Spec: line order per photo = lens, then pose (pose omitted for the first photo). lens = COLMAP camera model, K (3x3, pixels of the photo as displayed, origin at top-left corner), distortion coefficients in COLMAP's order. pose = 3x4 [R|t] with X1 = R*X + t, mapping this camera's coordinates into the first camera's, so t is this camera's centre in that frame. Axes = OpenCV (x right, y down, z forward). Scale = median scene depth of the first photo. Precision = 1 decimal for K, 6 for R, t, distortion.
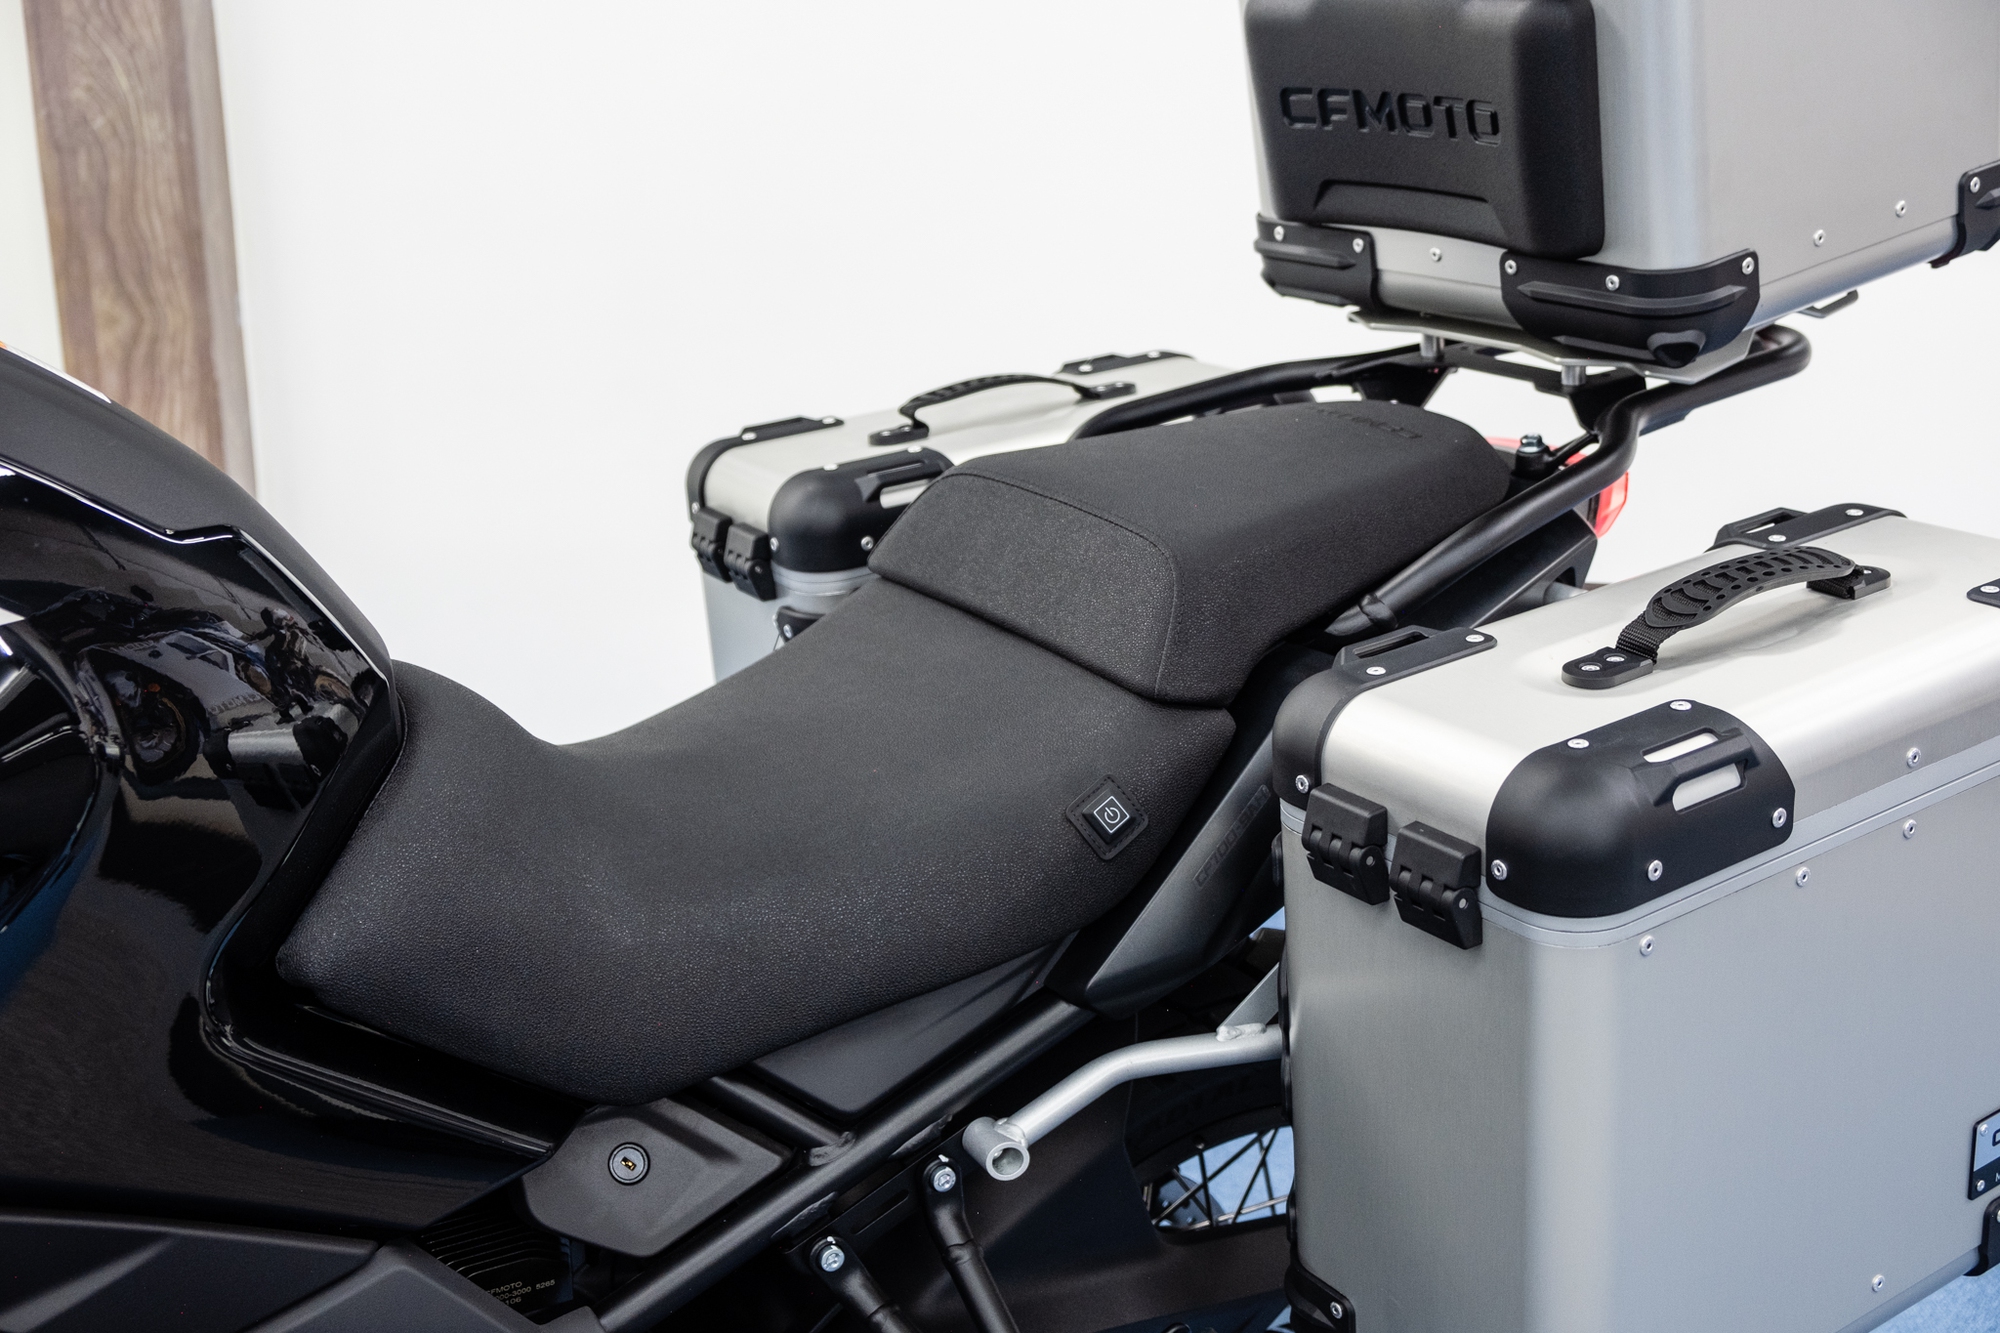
lens RADIAL K [[2192.6, 0, 1000.1], [0, 2192.6, 666.2], [0, 0, 1]] dist [0.012687, 0.000000]
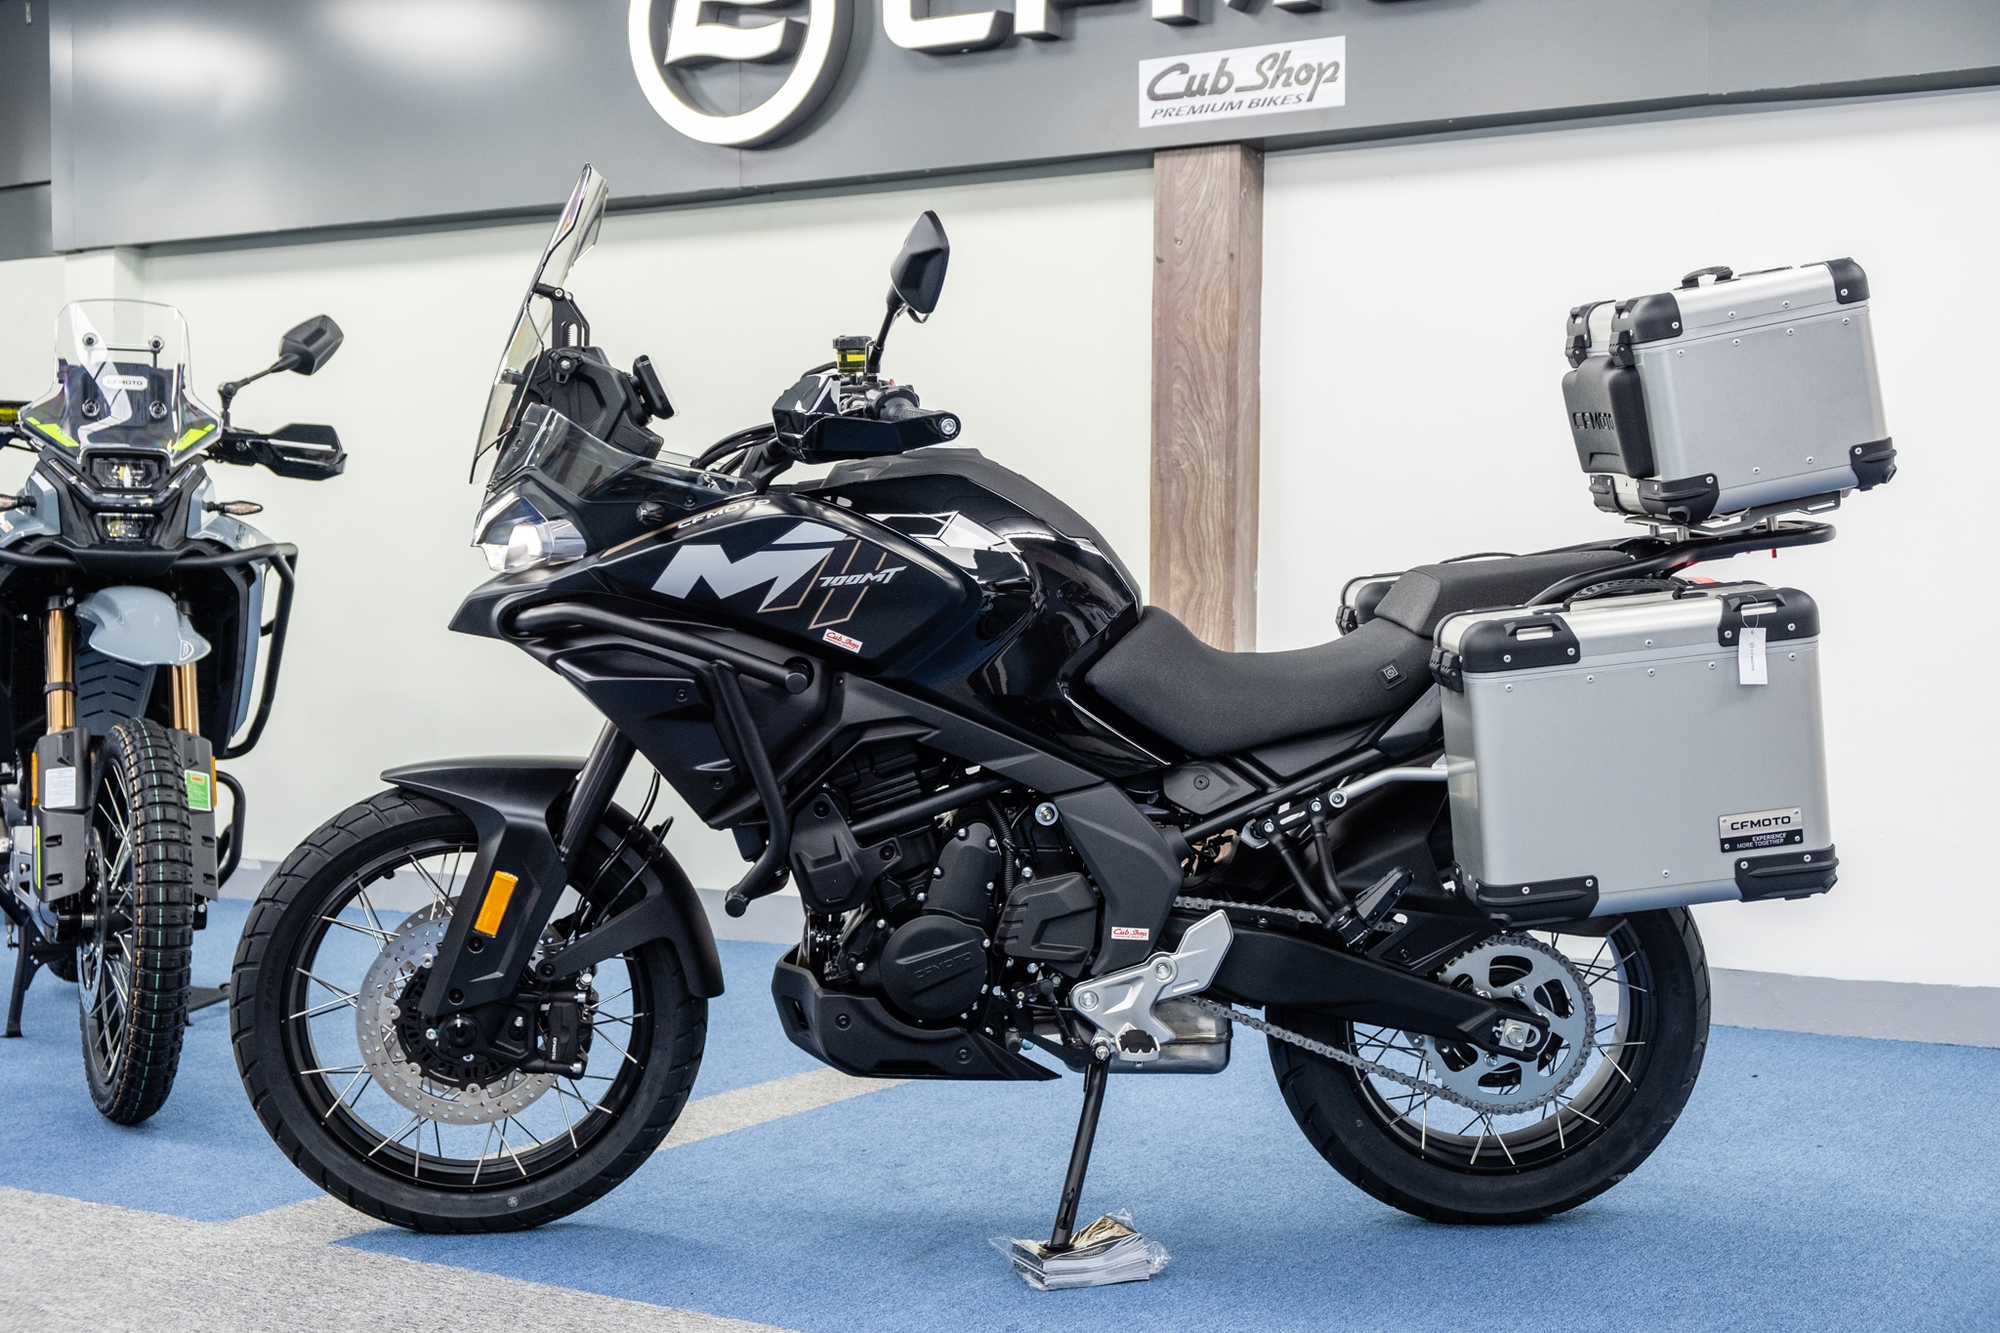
lens RADIAL K [[2420.8, 0, 999.8], [0, 2420.8, 662.8], [0, 0, 1]] dist [0.008848, 0.000000]
pose [[0.867177, 0.041075, -0.496304, 0.388576], [-0.134421, 0.978908, -0.153854, 0.202517], [0.479516, 0.200132, 0.854407, -0.611342]]
